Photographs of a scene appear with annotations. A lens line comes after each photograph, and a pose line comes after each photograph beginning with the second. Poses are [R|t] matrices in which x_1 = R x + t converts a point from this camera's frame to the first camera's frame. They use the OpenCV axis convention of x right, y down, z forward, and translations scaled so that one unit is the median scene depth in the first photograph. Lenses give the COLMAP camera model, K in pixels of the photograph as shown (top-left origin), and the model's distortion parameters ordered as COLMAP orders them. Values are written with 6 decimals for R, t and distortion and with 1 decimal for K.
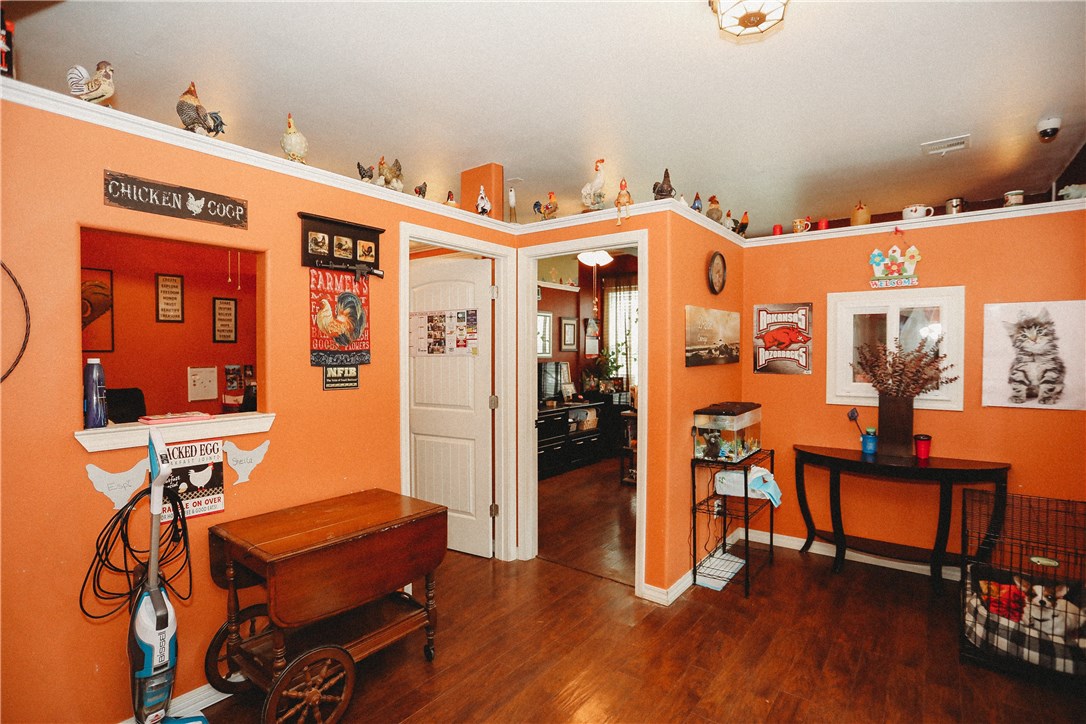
lens RADIAL K [[531.2, 0, 543.0], [0, 531.2, 362.0], [0, 0, 1]] dist [-0.063509, 0.023011]
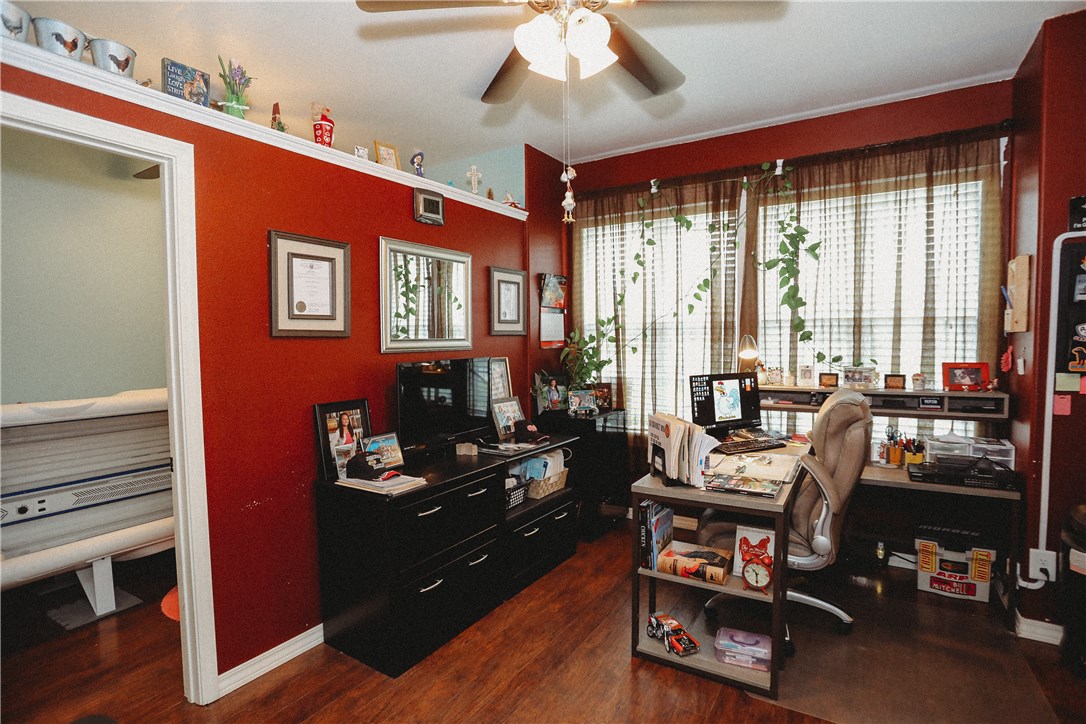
lens RADIAL K [[531.2, 0, 543.0], [0, 531.2, 362.0], [0, 0, 1]] dist [-0.063509, 0.023011]
pose [[0.996238, -0.013372, 0.085621, 0.036690], [0.011493, 0.999683, 0.022403, -0.005297], [-0.085894, -0.021335, 0.996076, 0.471665]]
